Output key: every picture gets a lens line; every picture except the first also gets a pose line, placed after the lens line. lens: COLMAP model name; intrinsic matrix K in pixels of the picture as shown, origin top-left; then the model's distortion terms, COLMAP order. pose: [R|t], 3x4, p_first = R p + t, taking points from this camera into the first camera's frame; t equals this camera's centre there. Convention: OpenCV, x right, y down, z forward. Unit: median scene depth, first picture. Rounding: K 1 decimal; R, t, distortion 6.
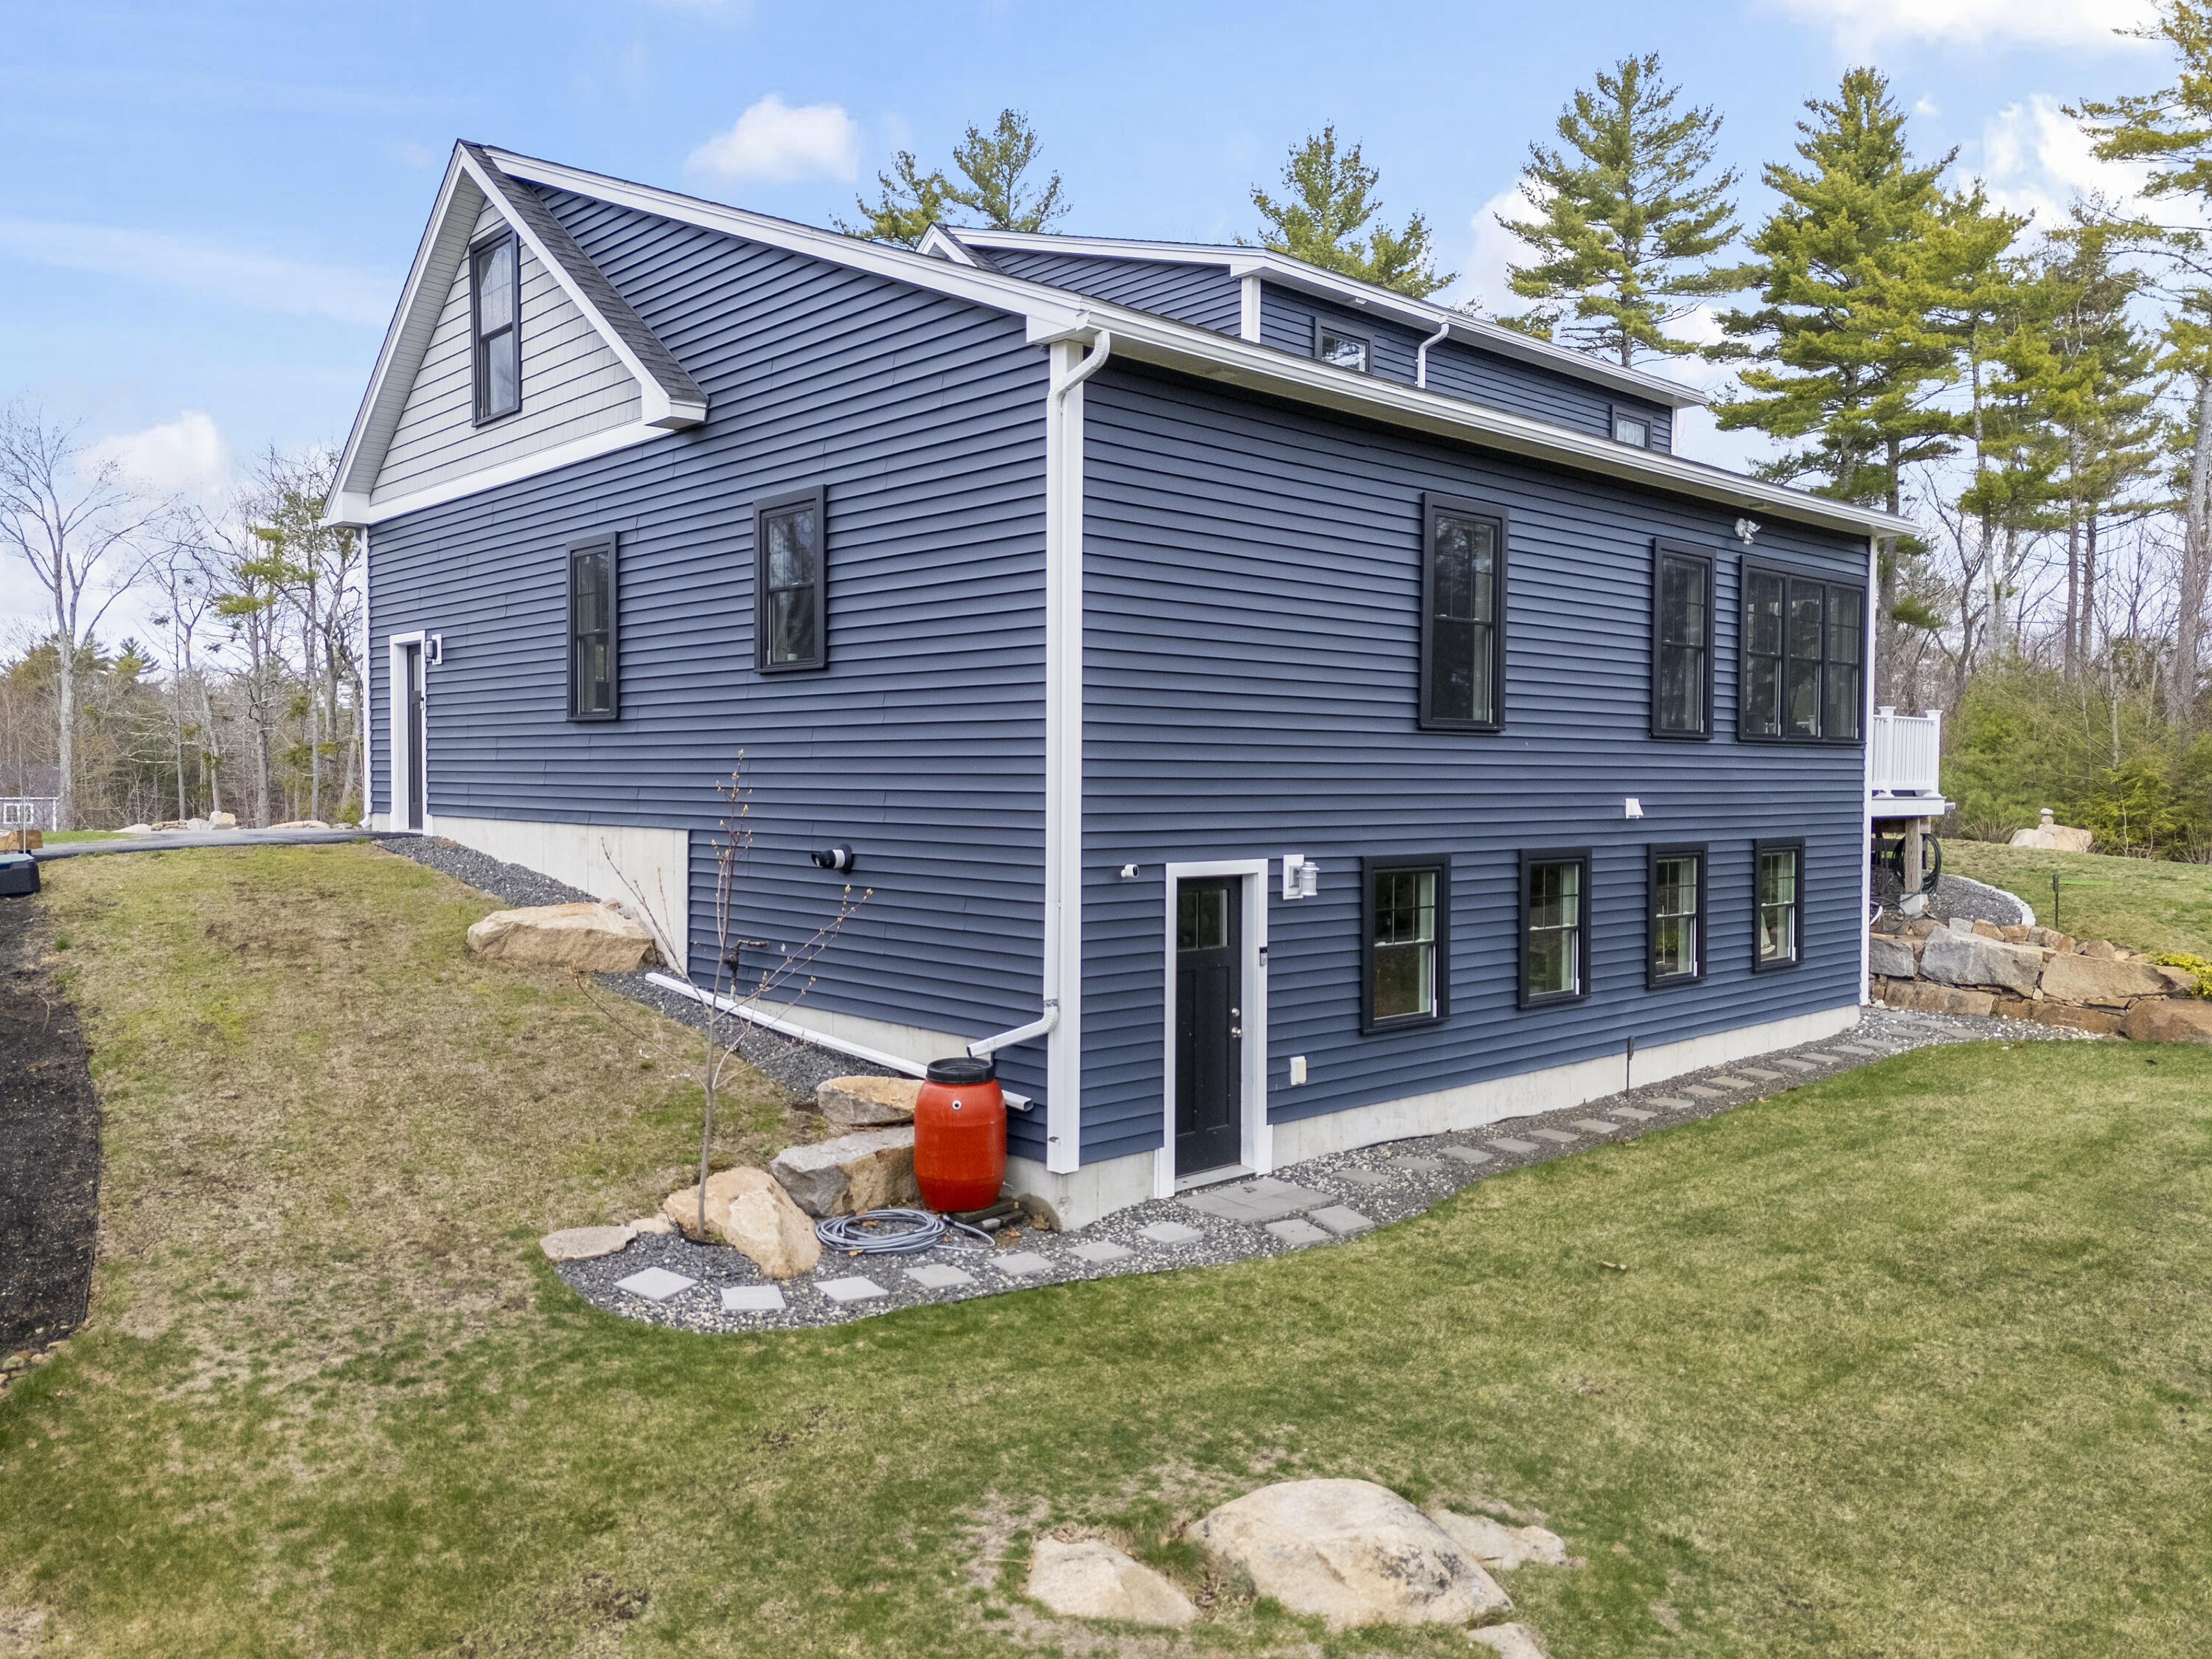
lens RADIAL K [[1626.9, 0, 1115.2], [0, 1626.9, 829.7], [0, 0, 1]] dist [0.077864, -0.066634]
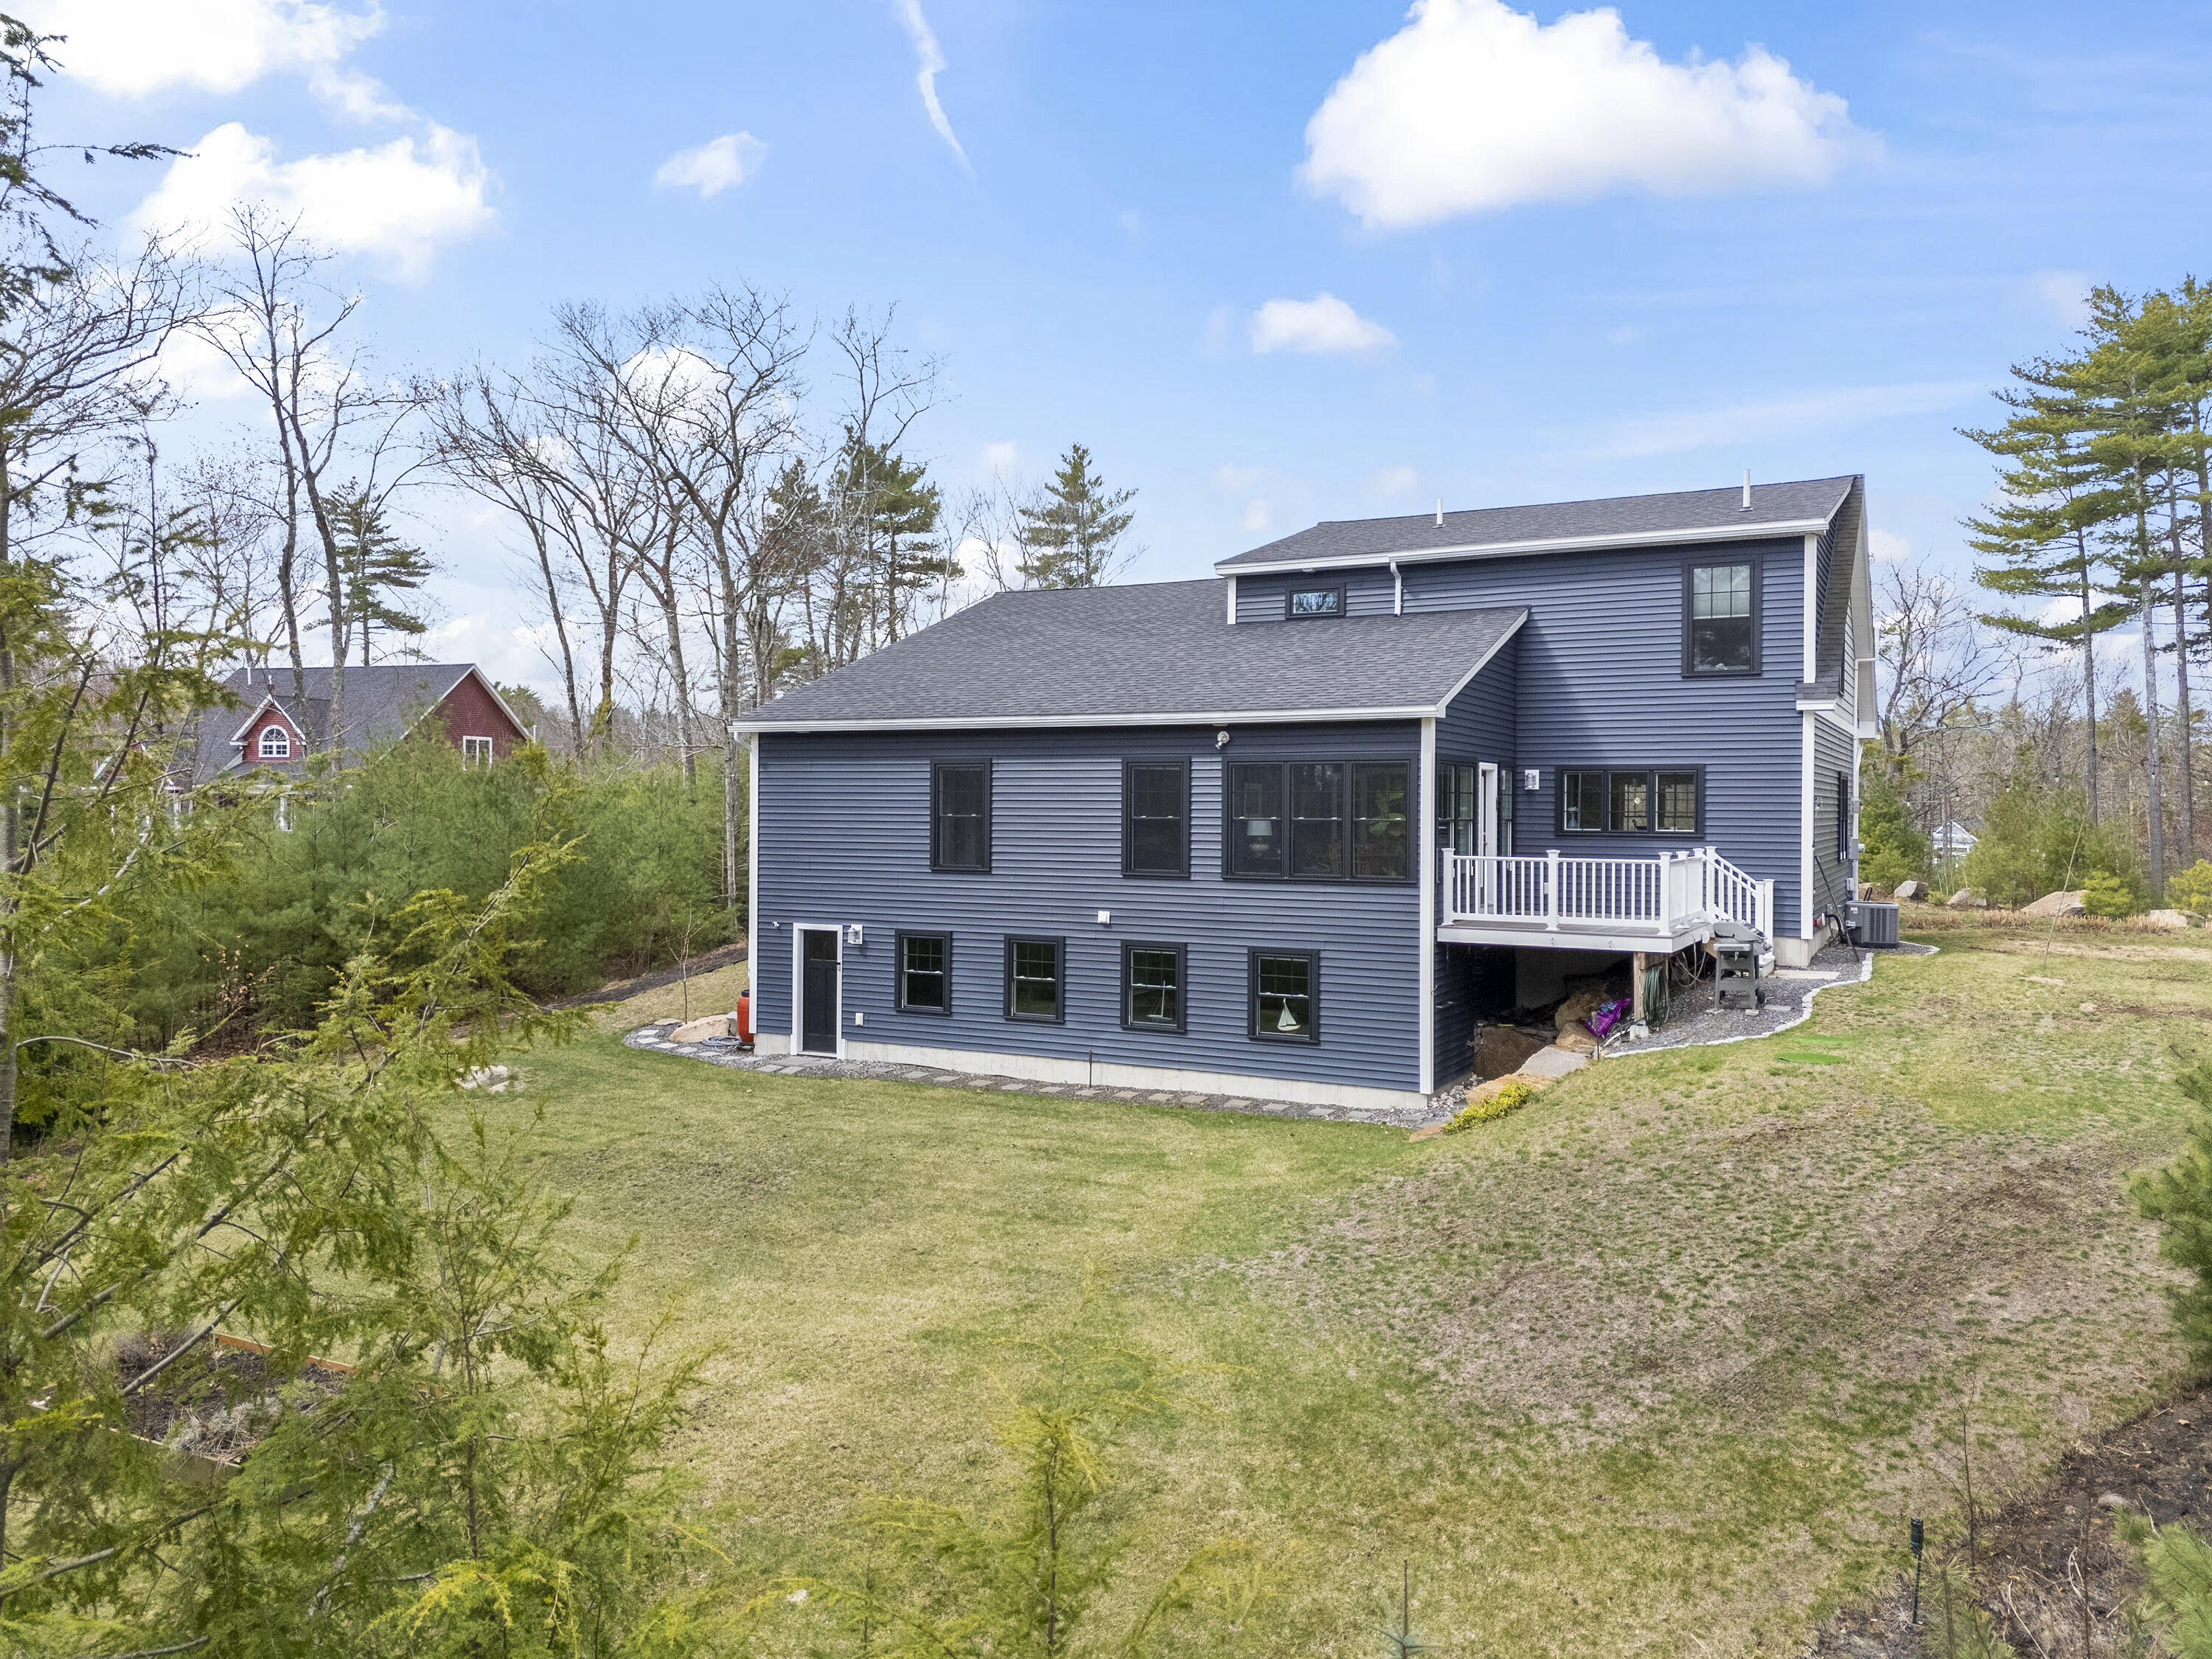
lens RADIAL K [[1626.9, 0, 1098.1], [0, 1626.9, 808.0], [0, 0, 1]] dist [0.077864, -0.066634]
pose [[0.327209, 0.000107, -0.944952, 1.609961], [-0.032904, 0.999395, -0.011281, -0.090615], [0.944379, 0.034784, 0.327014, 0.375235]]
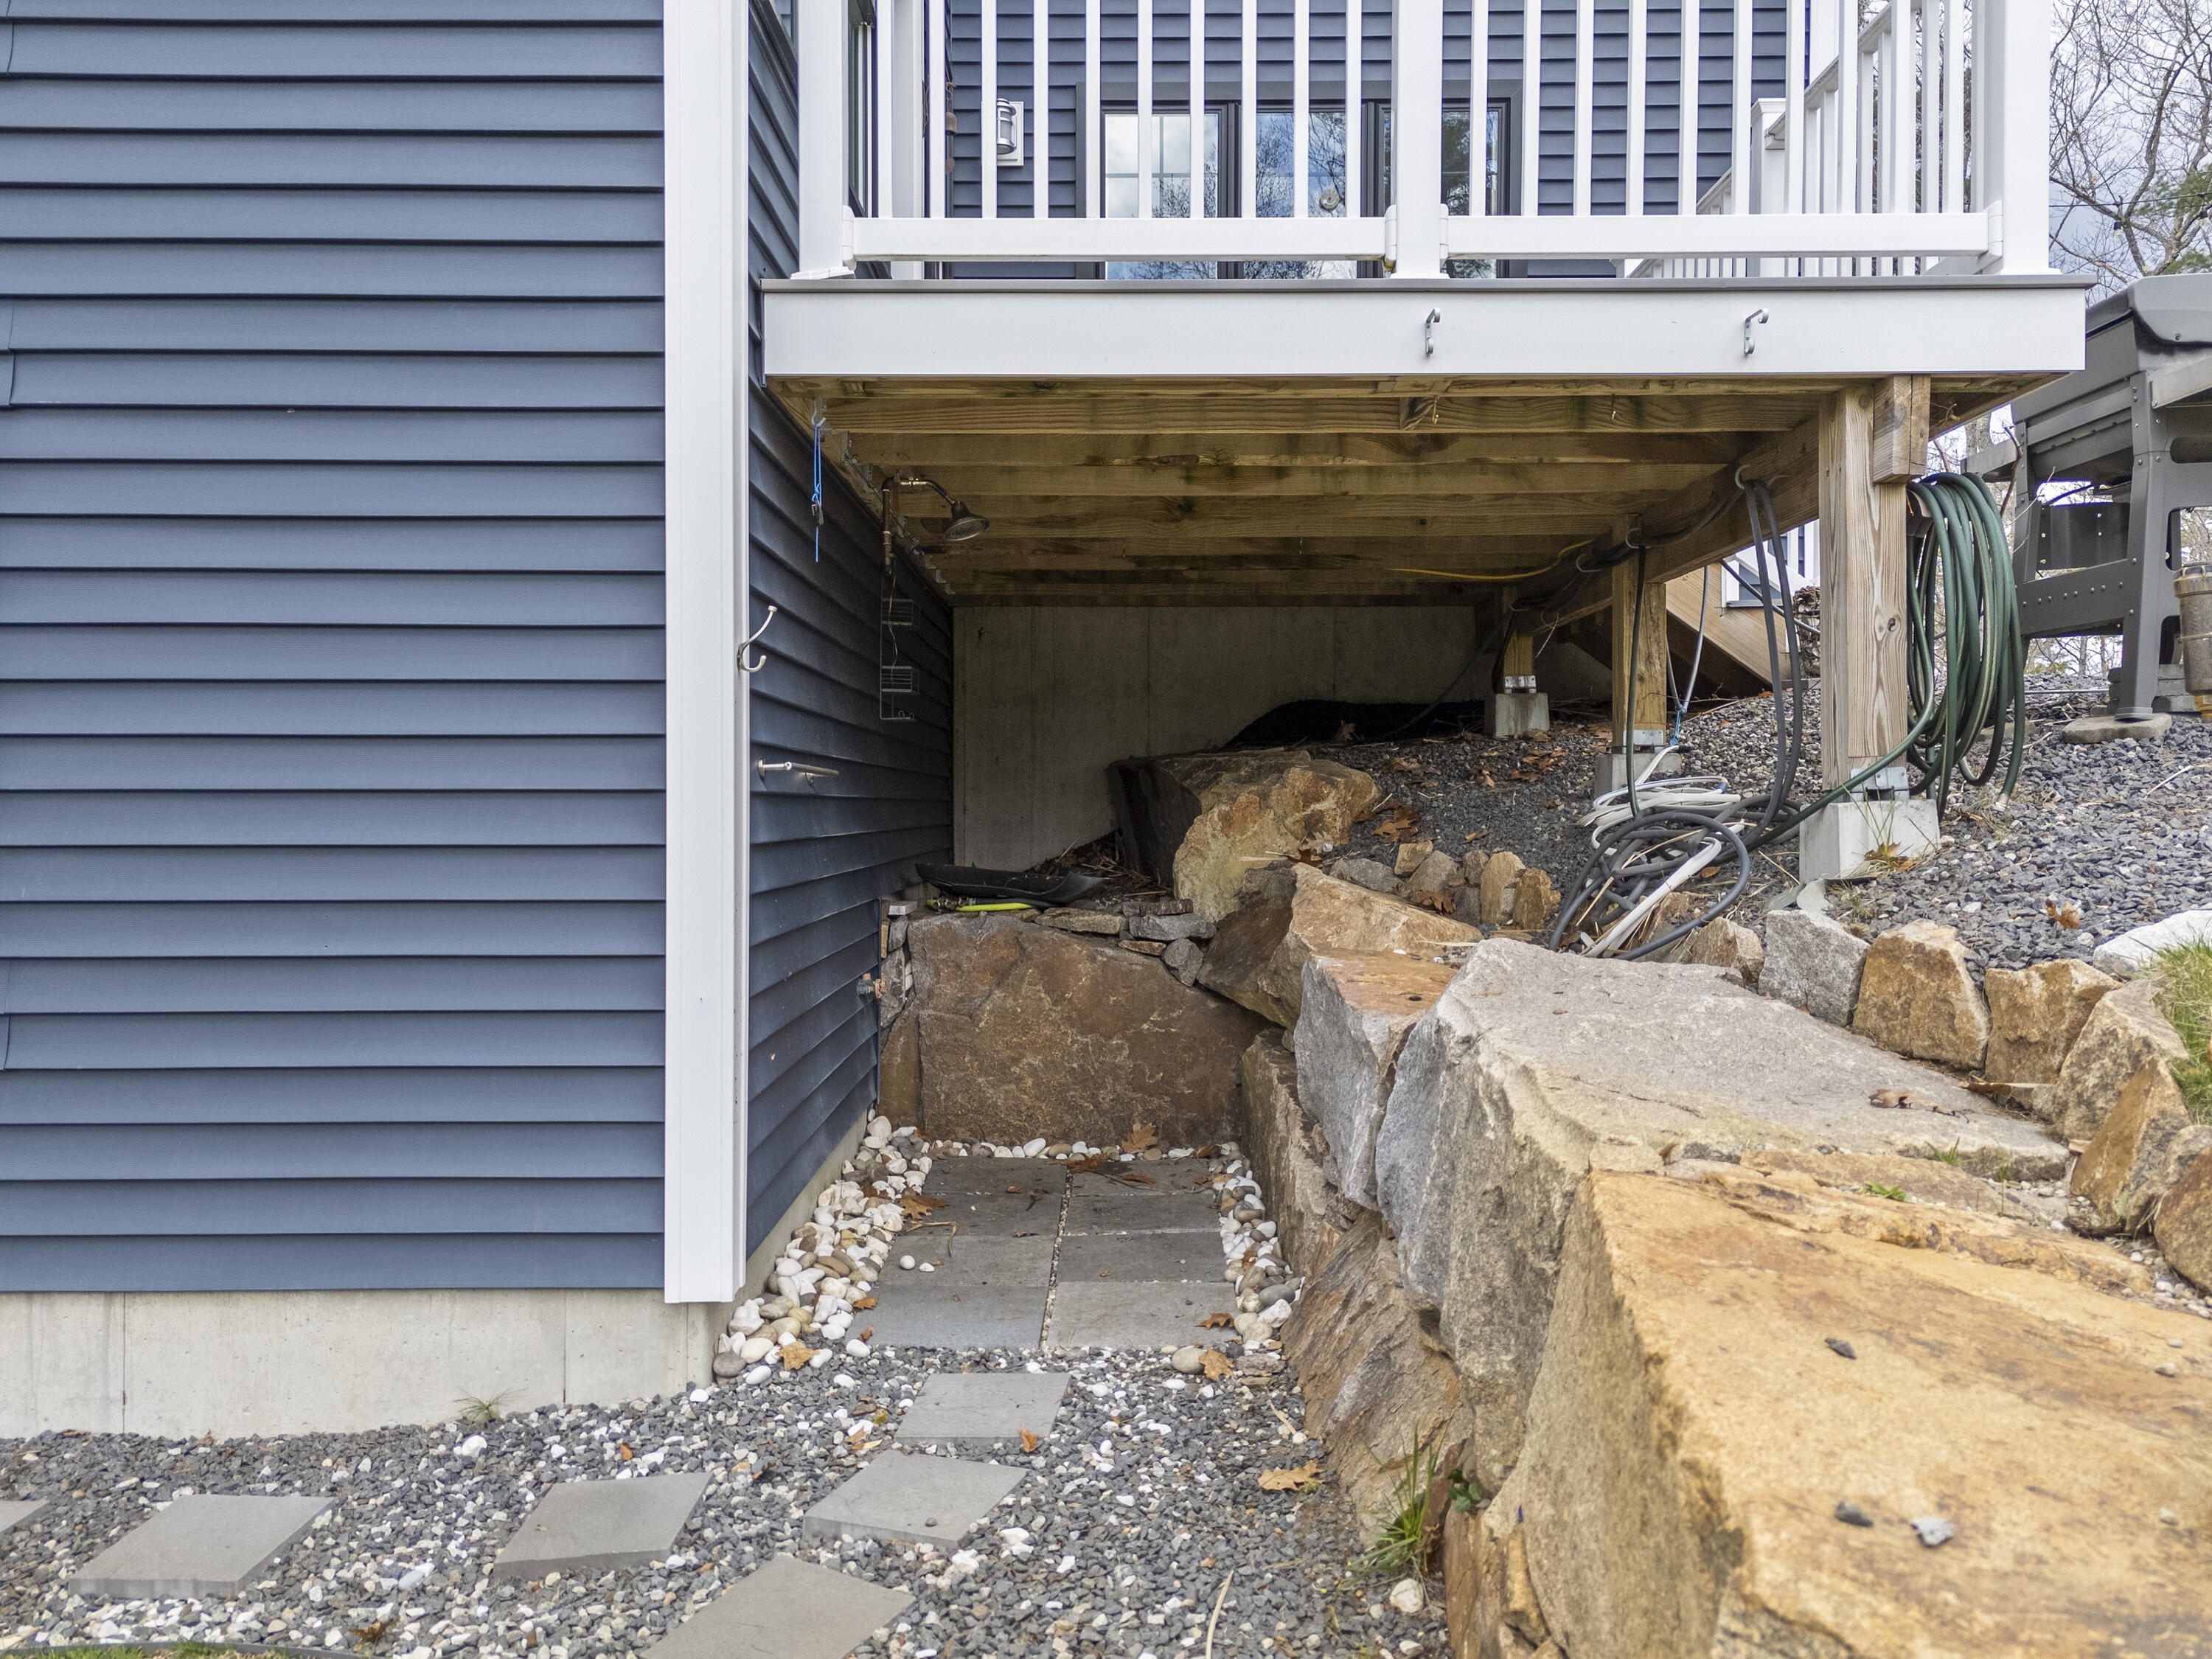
lens RADIAL K [[1626.9, 0, 1103.0], [0, 1626.9, 805.3], [0, 0, 1]] dist [0.077864, -0.066634]
pose [[0.726044, -0.003300, -0.687640, 0.651075], [-0.018751, 0.999522, -0.024595, 0.054739], [0.687393, 0.030751, 0.725635, 0.933941]]
